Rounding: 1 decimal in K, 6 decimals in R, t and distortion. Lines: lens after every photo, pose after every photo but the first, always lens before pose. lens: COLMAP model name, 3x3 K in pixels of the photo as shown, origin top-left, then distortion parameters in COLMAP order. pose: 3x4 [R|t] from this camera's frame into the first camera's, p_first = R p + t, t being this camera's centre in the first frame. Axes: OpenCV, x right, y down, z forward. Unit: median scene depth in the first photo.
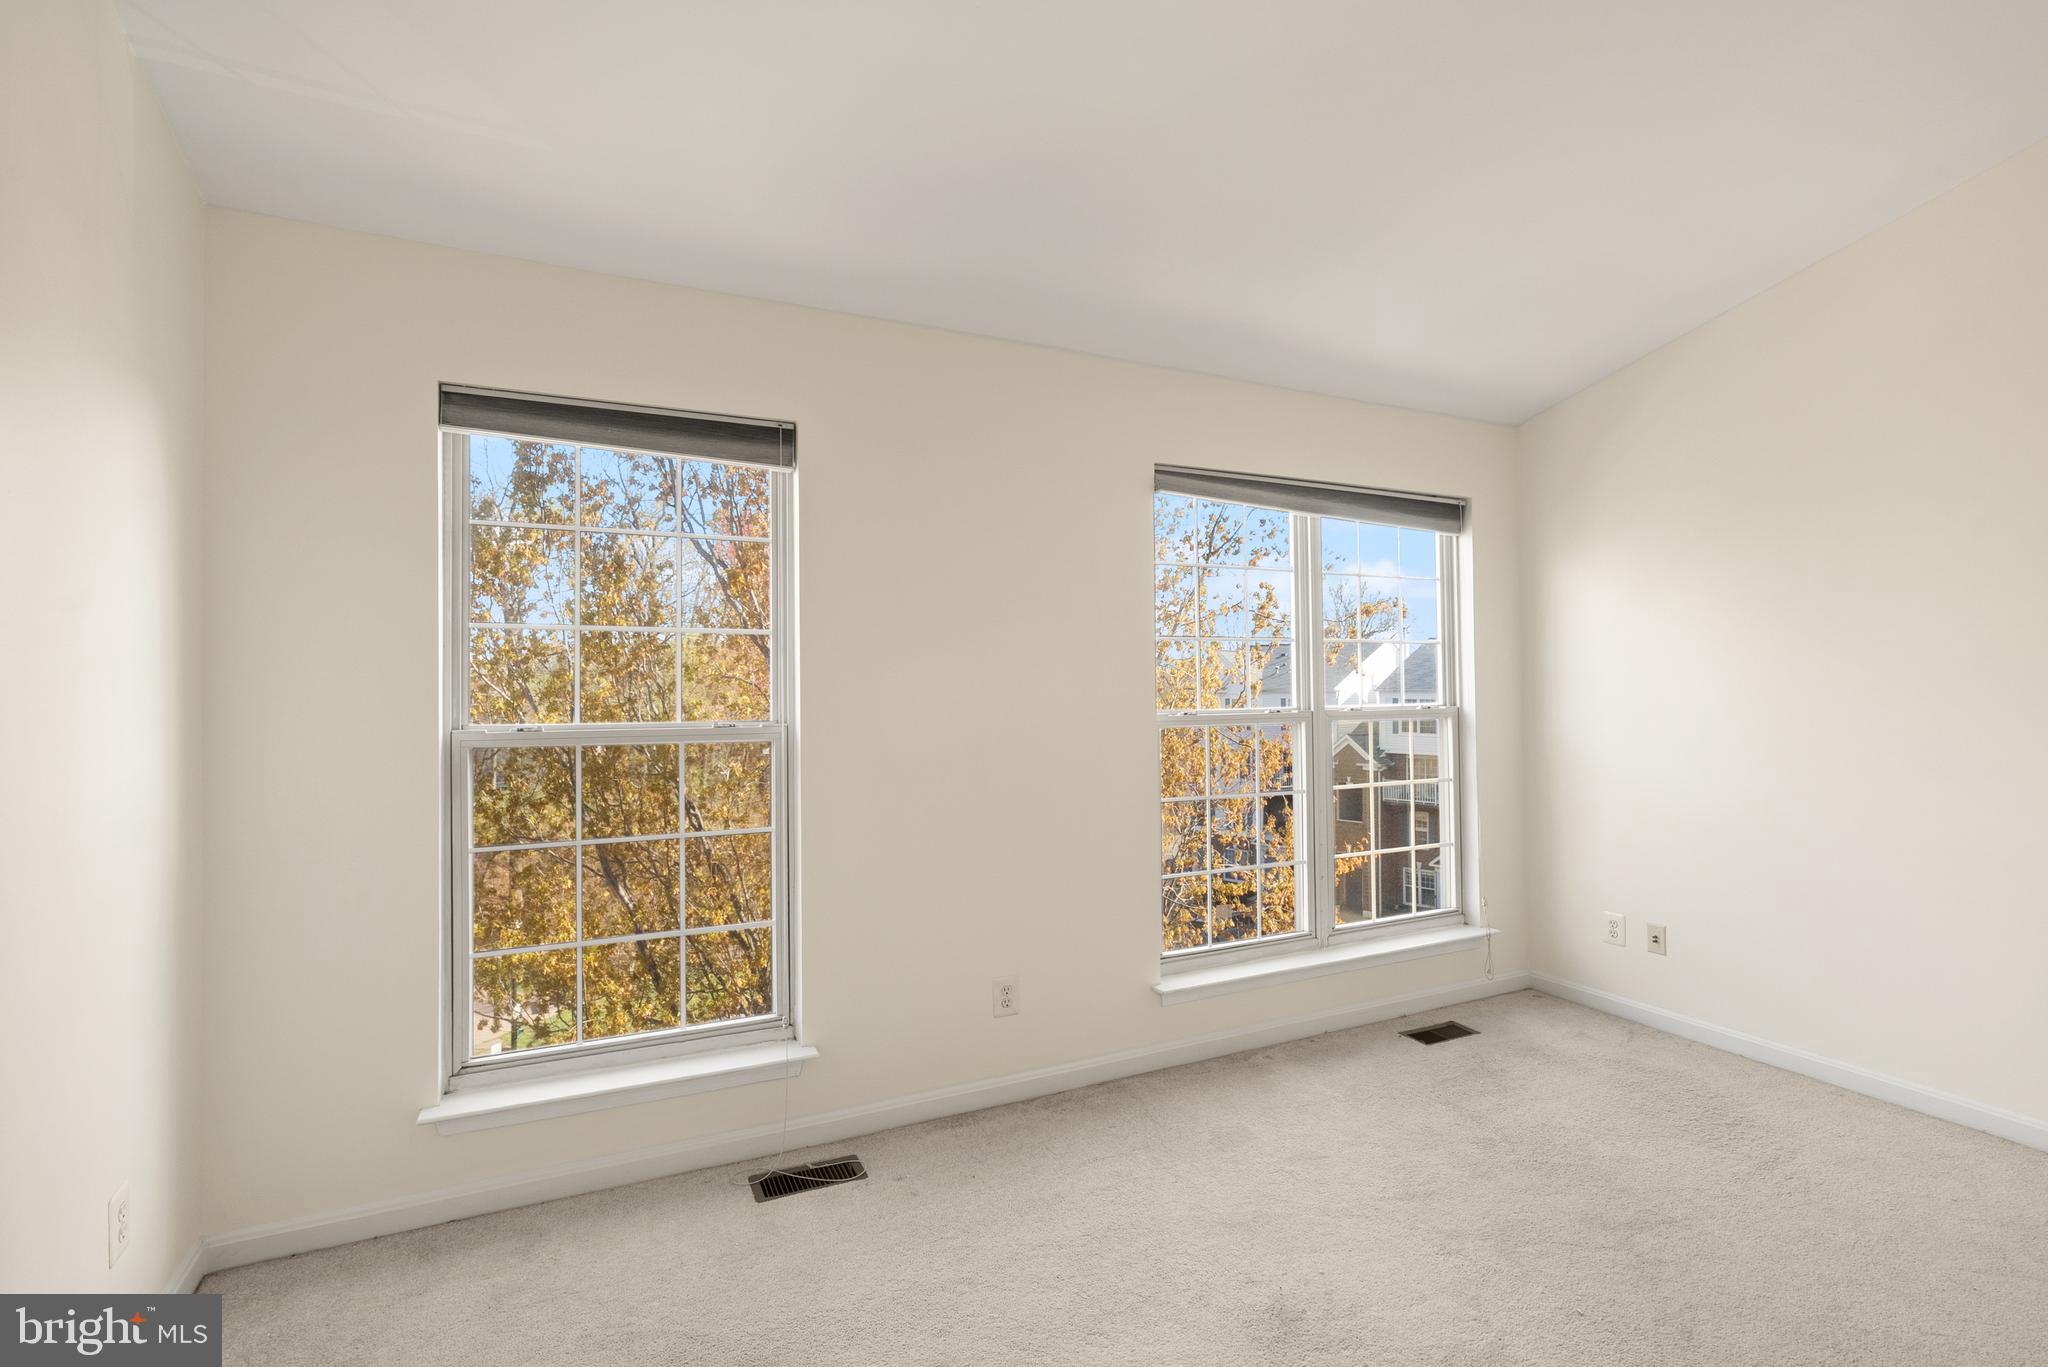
lens RADIAL K [[935.3, 0, 1027.8], [0, 935.3, 686.8], [0, 0, 1]] dist [-0.008188, 0.003632]
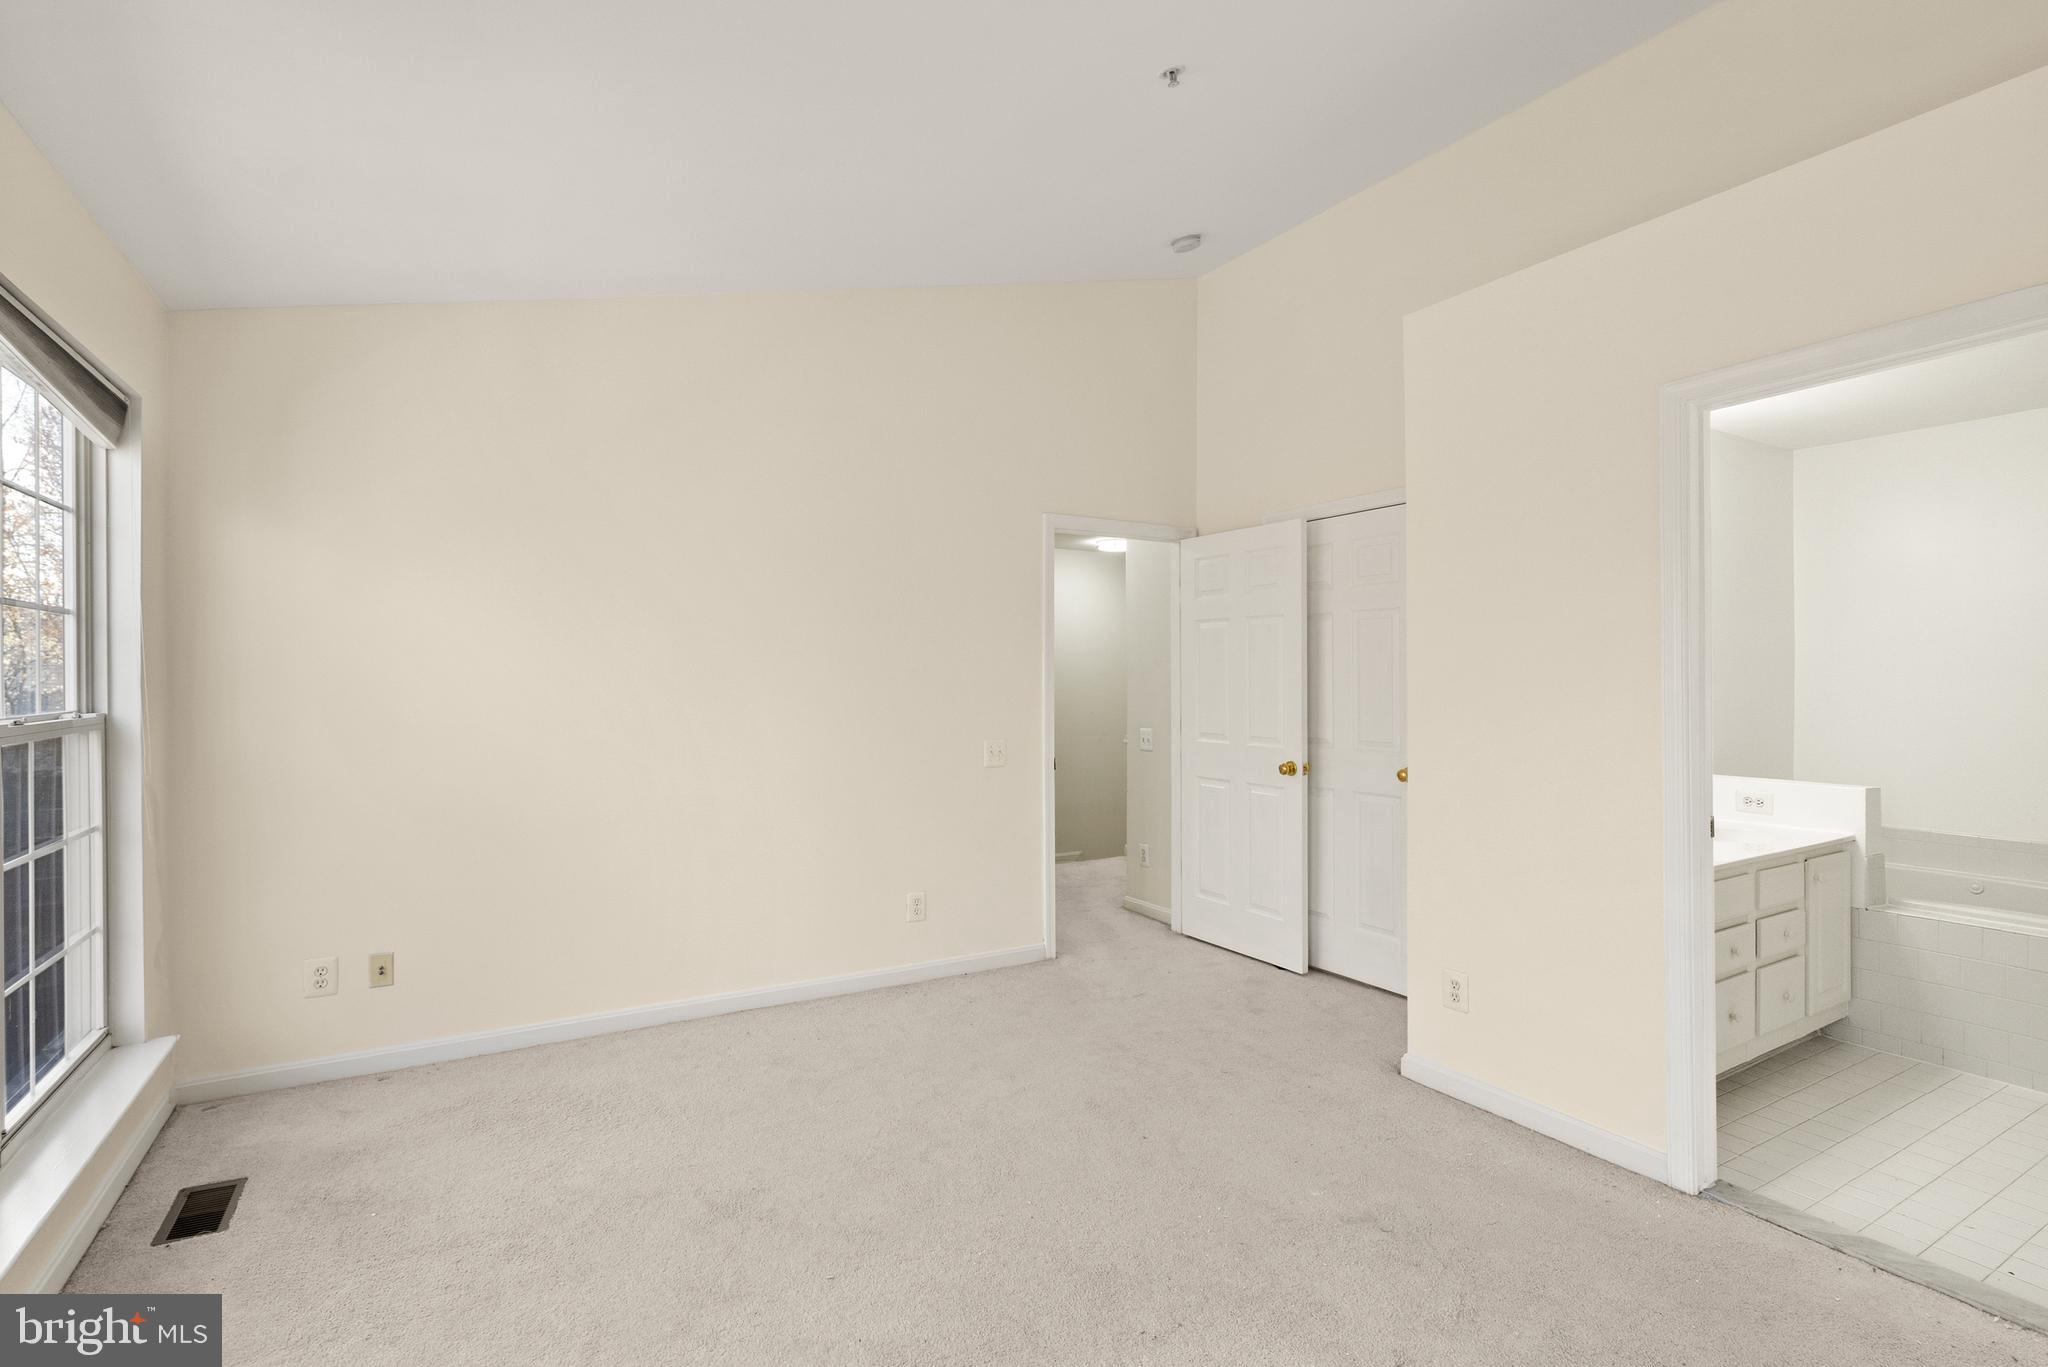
lens RADIAL K [[935.3, 0, 1025.2], [0, 935.3, 683.3], [0, 0, 1]] dist [-0.008188, 0.003632]
pose [[-0.087874, 0.006806, 0.996108, -0.261306], [-0.002442, 0.999972, -0.007047, 0.004023], [-0.996129, -0.003052, -0.087855, 0.476801]]
